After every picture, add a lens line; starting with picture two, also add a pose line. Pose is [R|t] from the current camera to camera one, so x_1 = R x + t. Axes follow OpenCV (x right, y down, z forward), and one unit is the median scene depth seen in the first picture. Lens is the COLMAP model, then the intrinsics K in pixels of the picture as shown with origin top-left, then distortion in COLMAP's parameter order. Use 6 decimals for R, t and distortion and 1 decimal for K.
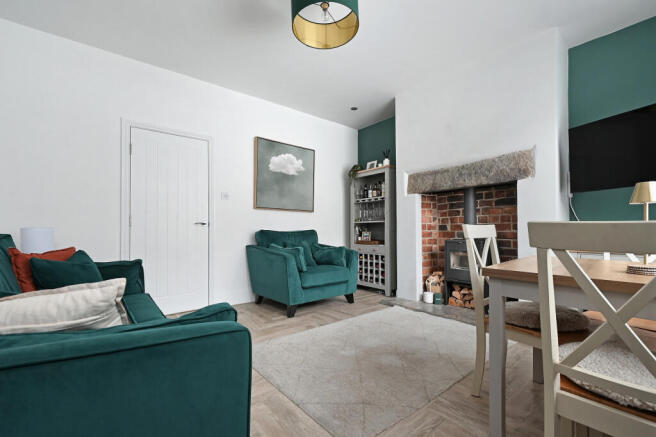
lens RADIAL K [[281.0, 0, 329.2], [0, 281.0, 230.1], [0, 0, 1]] dist [0.000040, 0.000022]
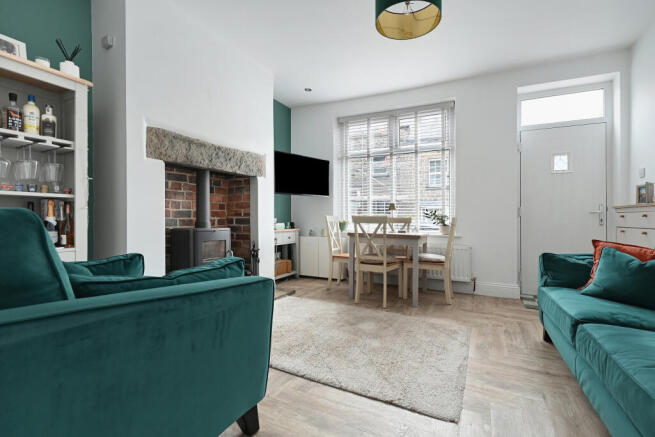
lens RADIAL K [[294.9, 0, 327.5], [0, 294.9, 218.5], [0, 0, 1]] dist [0.000742, 0.000085]
pose [[-0.402131, -0.004668, 0.915570, -0.510025], [-0.007156, 0.999972, 0.001955, 0.001192], [-0.915554, -0.005766, -0.402153, 0.983370]]
